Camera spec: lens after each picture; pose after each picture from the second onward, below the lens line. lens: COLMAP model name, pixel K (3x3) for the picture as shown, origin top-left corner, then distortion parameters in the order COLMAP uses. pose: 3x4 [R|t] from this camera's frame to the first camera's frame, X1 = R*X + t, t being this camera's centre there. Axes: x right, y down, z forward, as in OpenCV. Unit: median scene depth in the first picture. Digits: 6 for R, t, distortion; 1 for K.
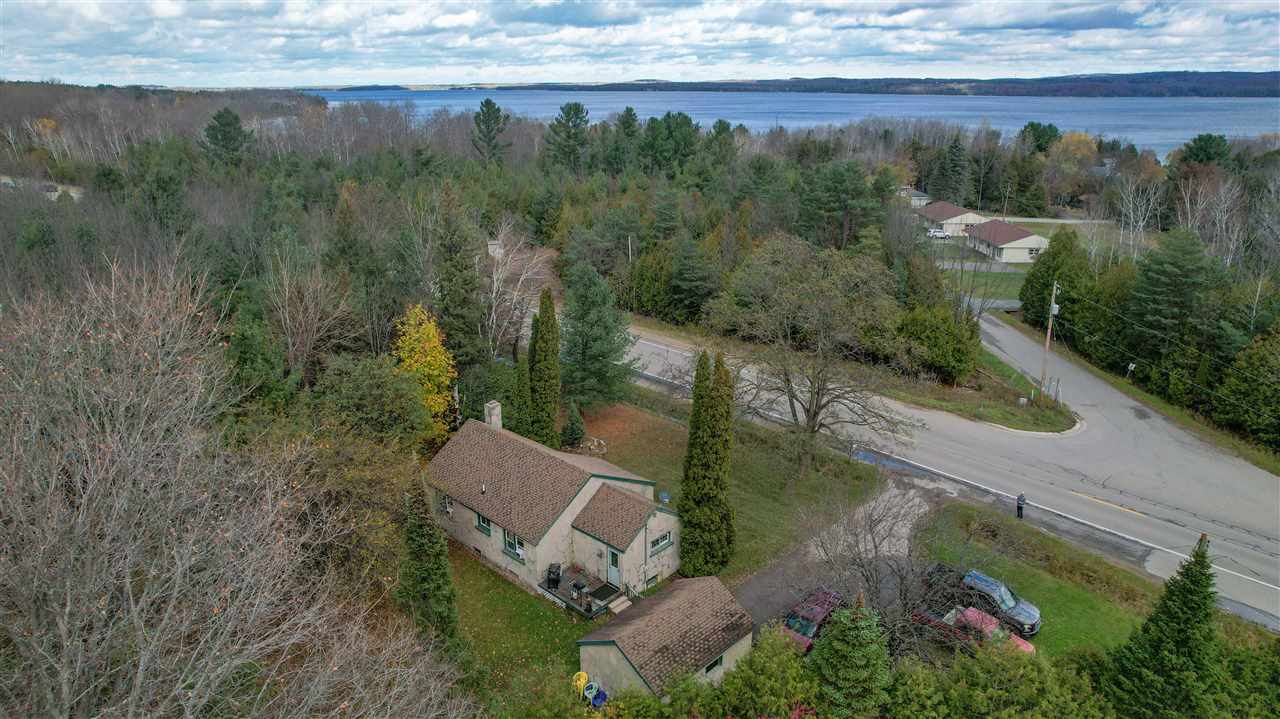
lens RADIAL K [[838.6, 0, 640.0], [0, 838.6, 359.5], [0, 0, 1]] dist [-0.096364, 0.098354]
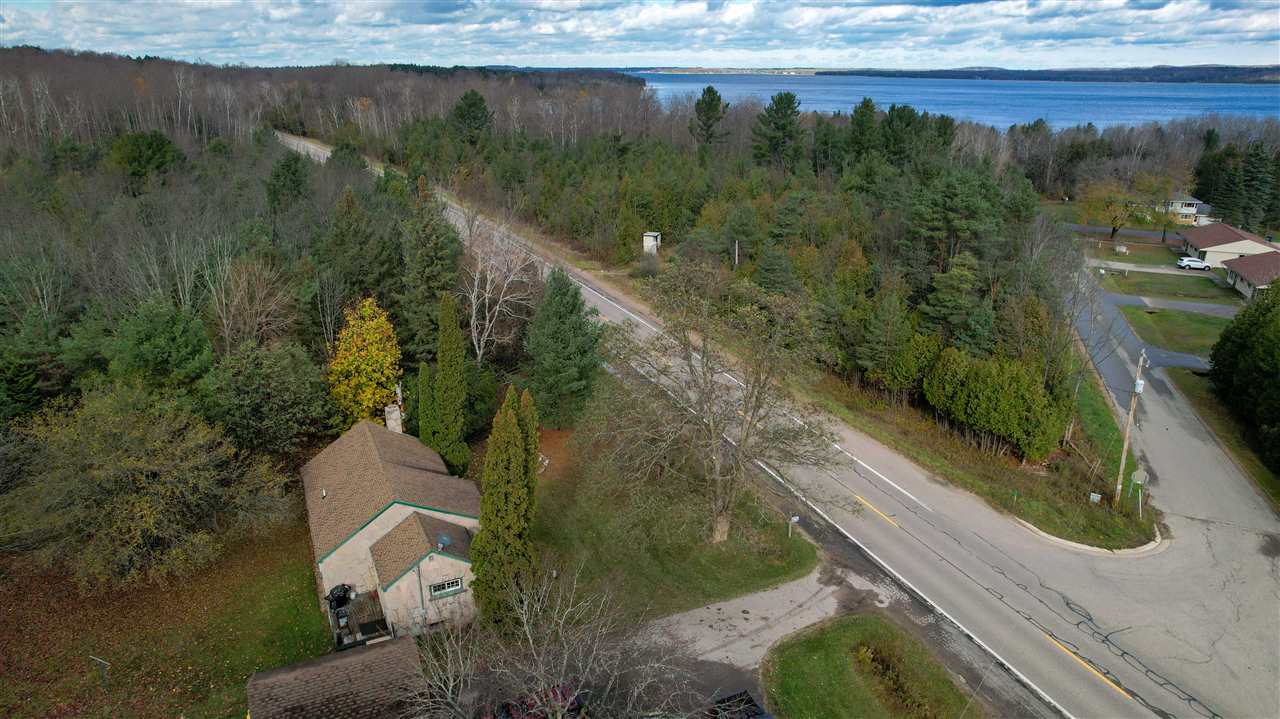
lens RADIAL K [[838.6, 0, 640.0], [0, 838.6, 359.5], [0, 0, 1]] dist [-0.096364, 0.098354]
pose [[0.929960, 0.124354, -0.345993, 0.139159], [-0.118239, 0.992226, 0.038814, -0.024834], [0.348130, 0.004814, 0.937434, 0.059717]]
